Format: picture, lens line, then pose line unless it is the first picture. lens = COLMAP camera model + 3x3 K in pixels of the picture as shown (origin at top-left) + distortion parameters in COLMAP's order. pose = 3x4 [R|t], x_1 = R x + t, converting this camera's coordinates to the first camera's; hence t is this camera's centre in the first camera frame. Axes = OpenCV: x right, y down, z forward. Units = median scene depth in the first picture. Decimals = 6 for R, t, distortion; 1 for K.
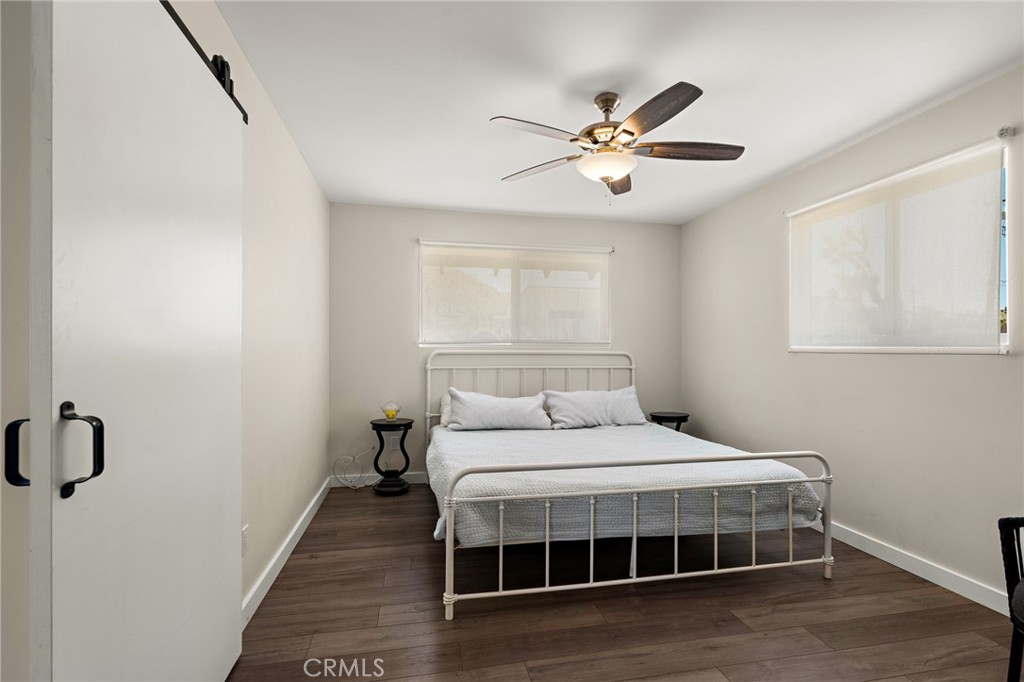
lens RADIAL K [[459.2, 0, 500.3], [0, 459.2, 350.8], [0, 0, 1]] dist [0.000320, 0.000118]
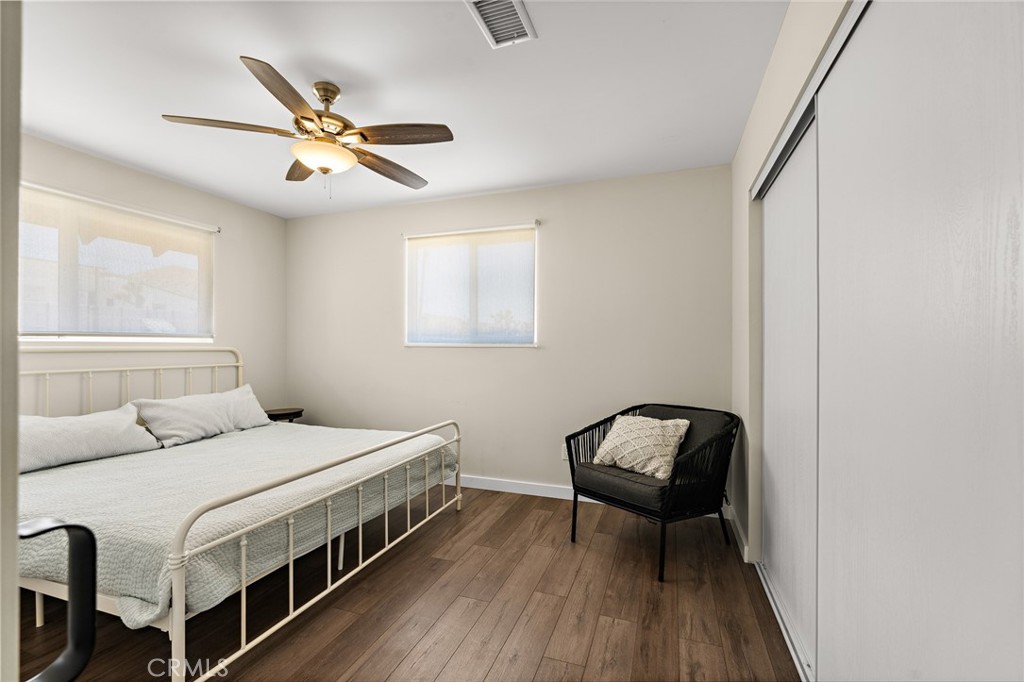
lens RADIAL K [[453.9, 0, 508.4], [0, 453.9, 344.8], [0, 0, 1]] dist [-0.001329, -0.000468]
pose [[0.511912, -0.001679, 0.859036, -0.392014], [0.002214, 0.999997, 0.000635, -0.003598], [-0.859035, 0.001577, 0.511914, 0.174237]]
